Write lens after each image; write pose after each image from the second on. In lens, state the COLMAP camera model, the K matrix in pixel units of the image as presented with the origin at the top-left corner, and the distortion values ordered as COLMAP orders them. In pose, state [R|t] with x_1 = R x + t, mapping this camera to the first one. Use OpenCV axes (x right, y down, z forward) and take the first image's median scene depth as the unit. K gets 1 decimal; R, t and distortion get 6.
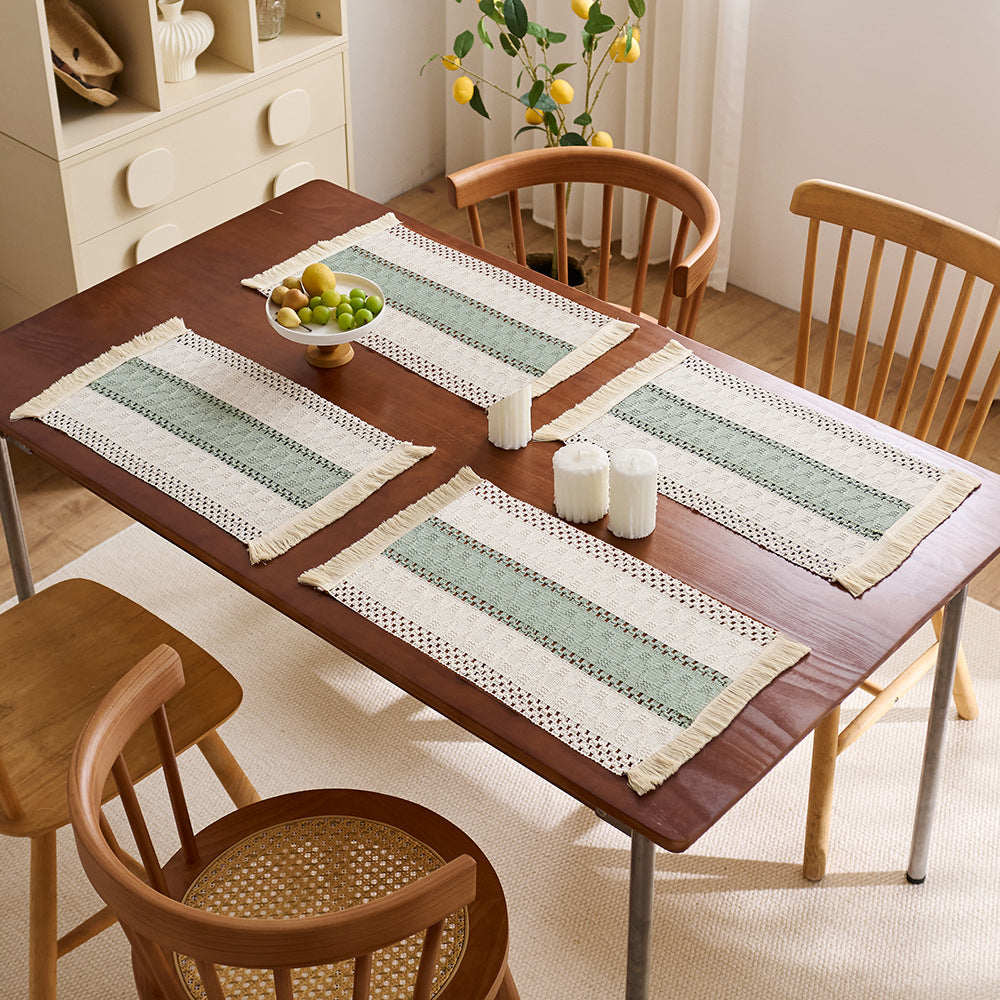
lens RADIAL K [[1828.1, 0, 520.4], [0, 1828.1, 374.4], [0, 0, 1]] dist [0.008867, -0.038274]
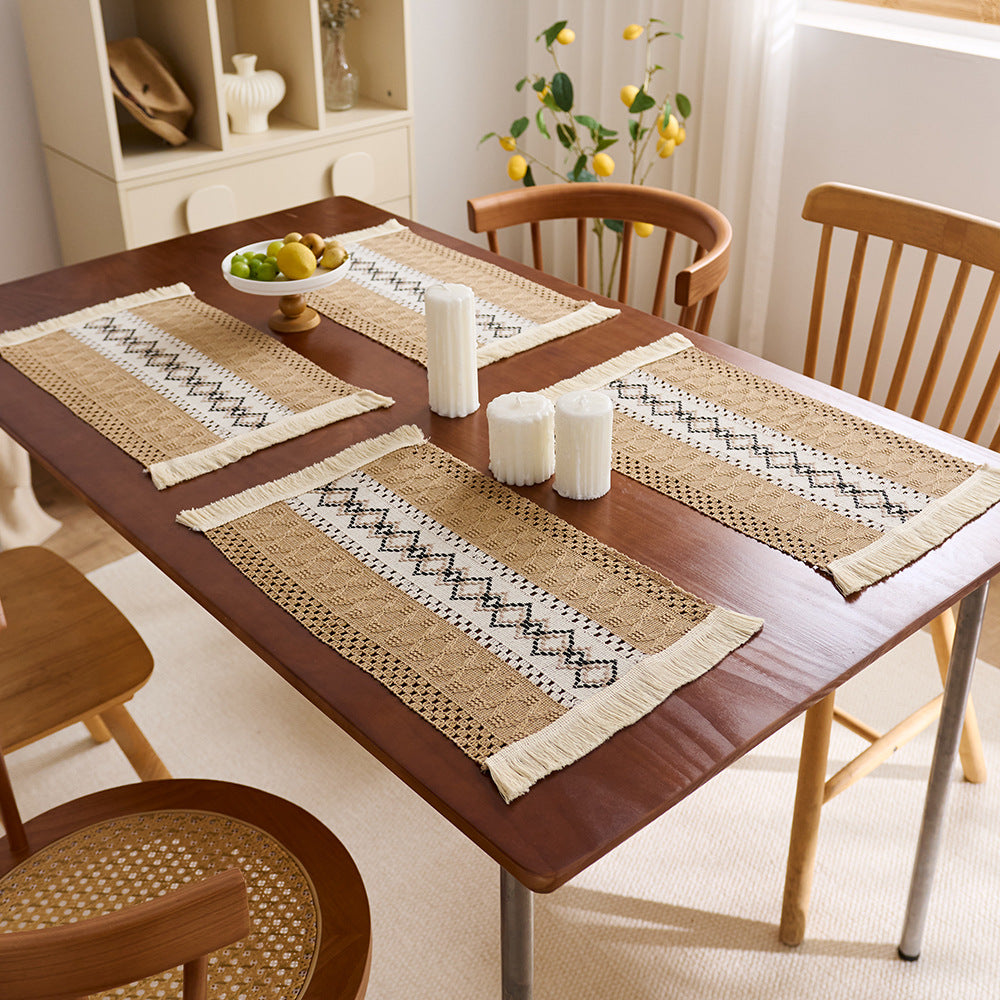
lens RADIAL K [[1288.9, 0, 493.6], [0, 1288.9, 428.4], [0, 0, 1]] dist [0.006504, -0.010441]
pose [[0.991219, 0.057363, -0.119141, 0.076561], [-0.067163, 0.994534, -0.079939, 0.085675], [0.113904, 0.087239, 0.989654, 0.336485]]
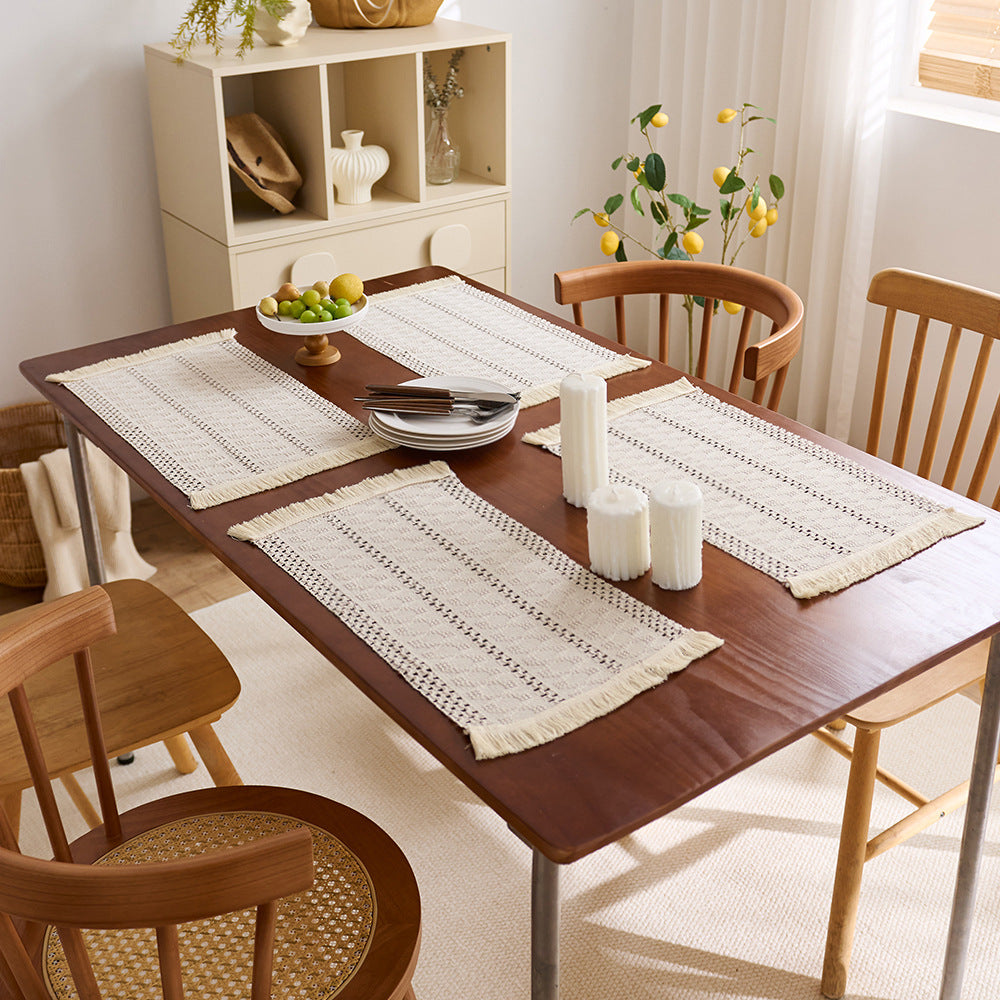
lens RADIAL K [[1366.6, 0, 500.5], [0, 1366.6, 421.6], [0, 0, 1]] dist [0.008675, -0.024450]
pose [[0.976711, 0.086661, -0.196277, 0.106636], [-0.114802, 0.983916, -0.136855, 0.103535], [0.181260, 0.156201, 0.970951, 0.254993]]
